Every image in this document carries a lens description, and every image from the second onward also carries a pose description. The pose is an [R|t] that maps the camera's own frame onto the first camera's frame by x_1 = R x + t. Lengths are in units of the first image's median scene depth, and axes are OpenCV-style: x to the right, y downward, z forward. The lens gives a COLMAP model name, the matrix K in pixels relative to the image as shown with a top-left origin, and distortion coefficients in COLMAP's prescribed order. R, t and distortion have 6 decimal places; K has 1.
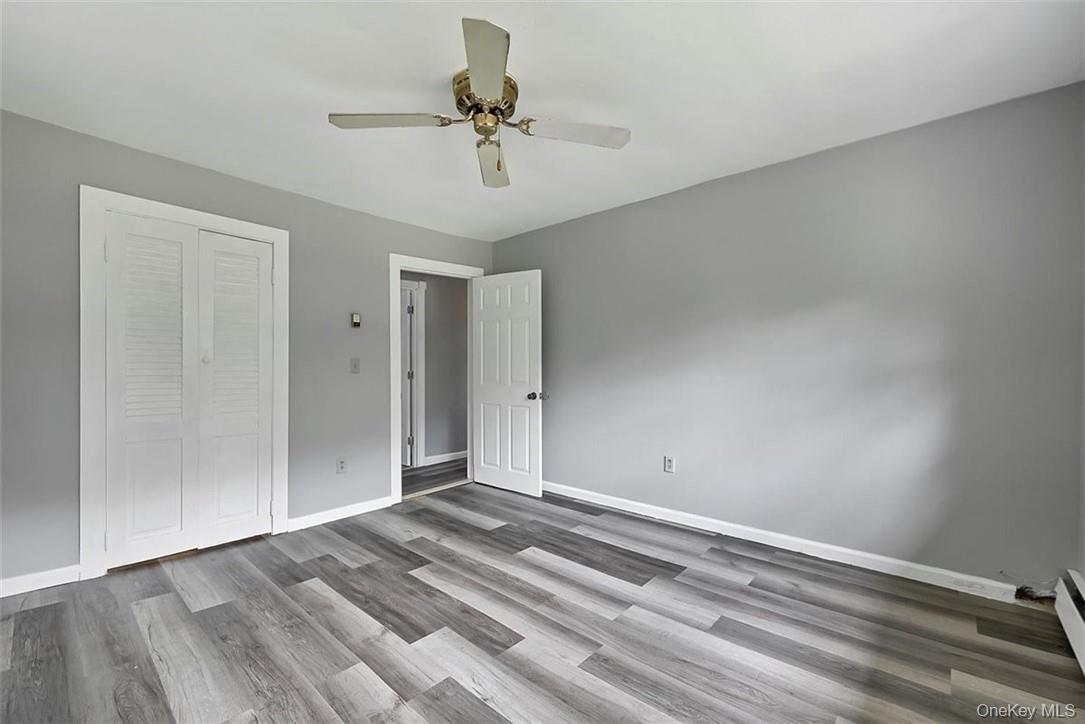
lens RADIAL K [[443.0, 0, 540.8], [0, 443.0, 363.8], [0, 0, 1]] dist [0.001654, 0.000340]
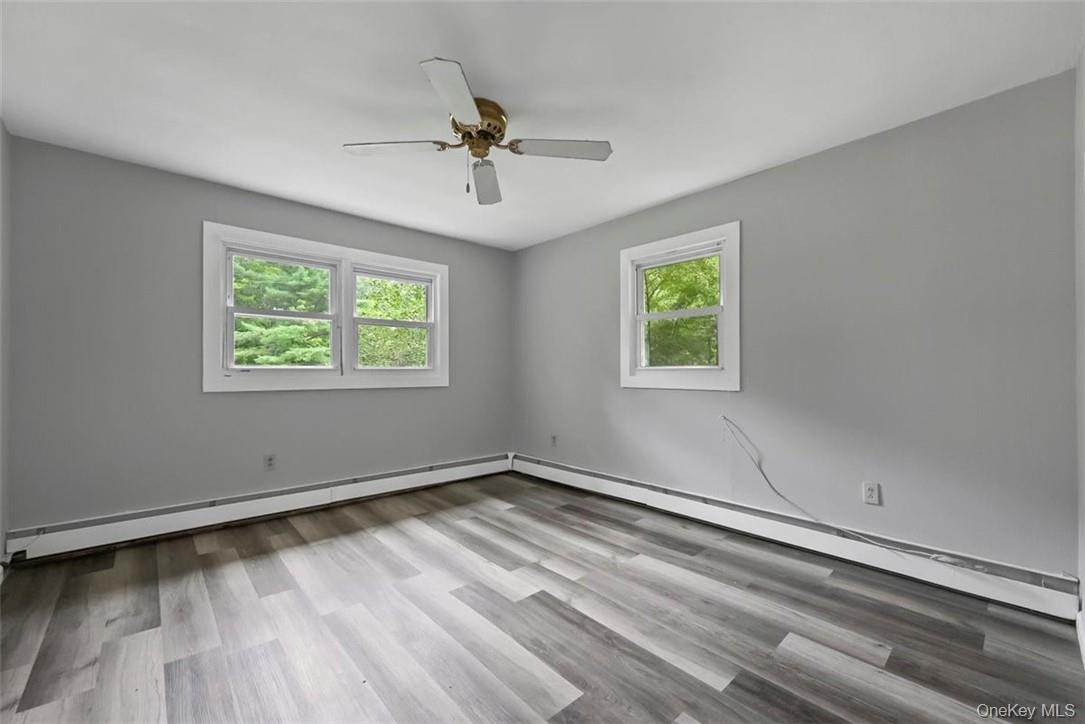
lens RADIAL K [[451.2, 0, 546.2], [0, 451.2, 375.8], [0, 0, 1]] dist [-0.000809, -0.000049]
pose [[-0.995114, 0.000692, 0.098731, -0.300338], [0.001171, 0.999988, 0.004799, 0.022674], [-0.098726, 0.004891, -0.995103, 1.573203]]
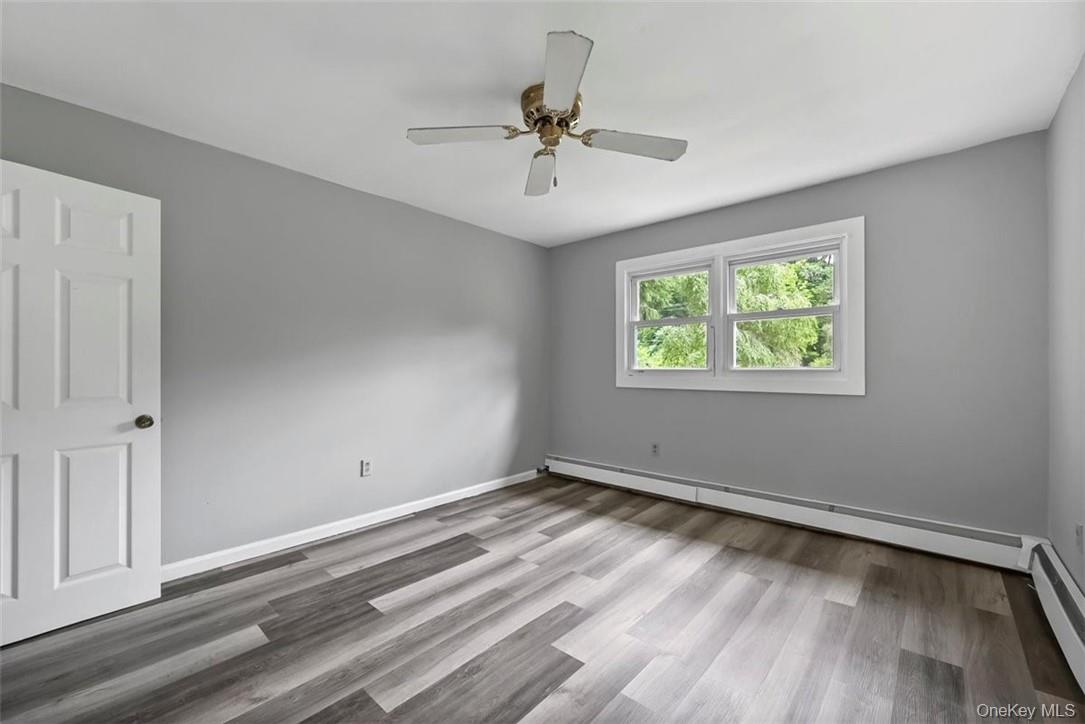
lens RADIAL K [[443.0, 0, 540.8], [0, 443.0, 363.8], [0, 0, 1]] dist [0.001654, 0.000340]
pose [[0.009489, 0.010057, 0.999904, -0.869772], [-0.003538, 0.999944, -0.010024, 0.005610], [-0.999949, -0.003443, 0.009524, 0.762051]]
